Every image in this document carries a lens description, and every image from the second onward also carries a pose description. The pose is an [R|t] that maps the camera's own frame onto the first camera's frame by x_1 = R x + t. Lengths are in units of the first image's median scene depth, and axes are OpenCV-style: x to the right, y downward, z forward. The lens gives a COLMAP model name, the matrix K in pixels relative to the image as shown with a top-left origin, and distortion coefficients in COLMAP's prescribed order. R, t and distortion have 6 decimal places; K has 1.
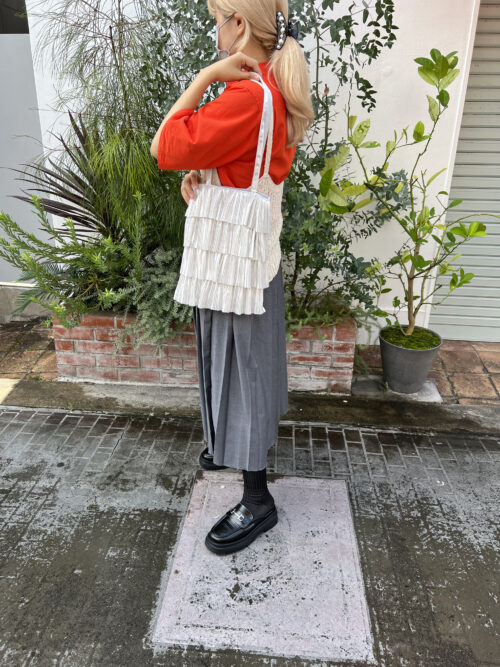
lens RADIAL K [[509.7, 0, 245.0], [0, 509.7, 334.9], [0, 0, 1]] dist [0.033401, -0.049160]
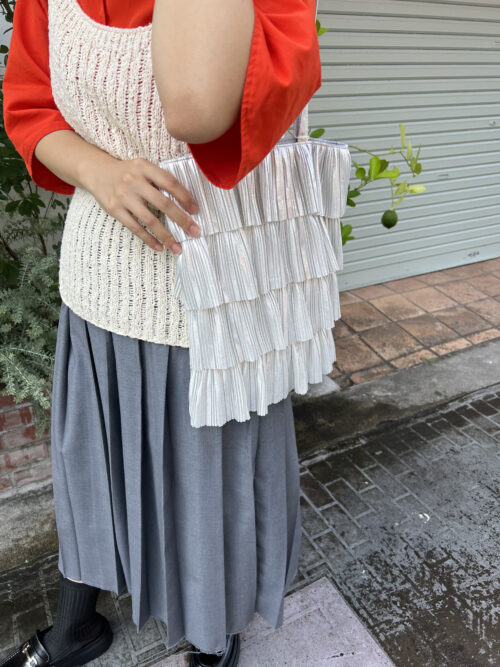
lens RADIAL K [[509.7, 0, 250.1], [0, 509.7, 332.0], [0, 0, 1]] dist [0.033401, -0.049160]
pose [[0.841109, -0.267969, 0.469816, -0.094278], [0.216305, 0.962807, 0.161907, -0.123459], [-0.495729, -0.034558, 0.867790, 0.399561]]
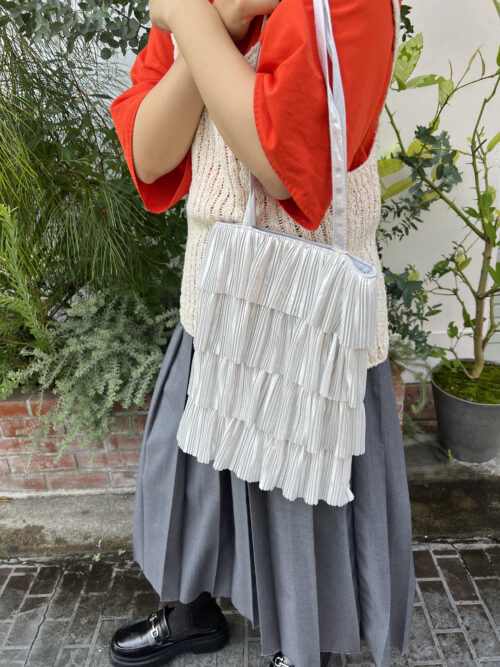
lens RADIAL K [[509.7, 0, 250.5], [0, 509.7, 338.3], [0, 0, 1]] dist [0.033401, -0.049160]
pose [[0.993894, -0.102941, 0.039724, 0.006211], [0.102005, 0.994472, 0.024913, -0.105930], [-0.042069, -0.020709, 0.998900, 0.371558]]
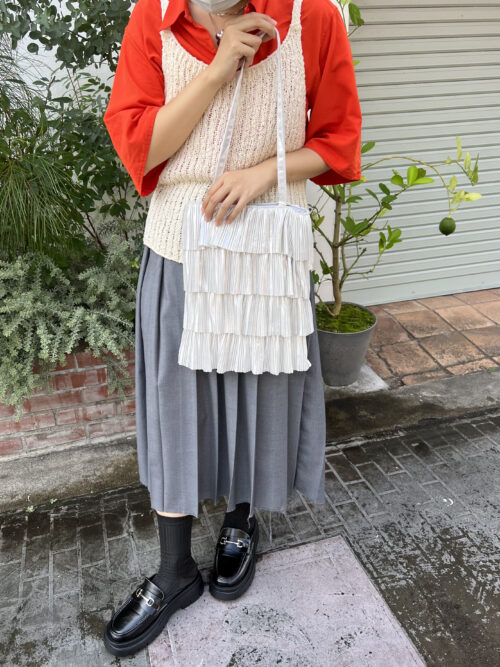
lens RADIAL K [[556.6, 0, 223.9], [0, 556.6, 308.6], [0, 0, 1]] dist [0.028791, -0.032405]
pose [[0.937238, -0.183664, 0.296400, -0.114629], [0.184325, 0.982522, 0.025973, -0.070699], [-0.295990, 0.030291, 0.954711, 0.228420]]
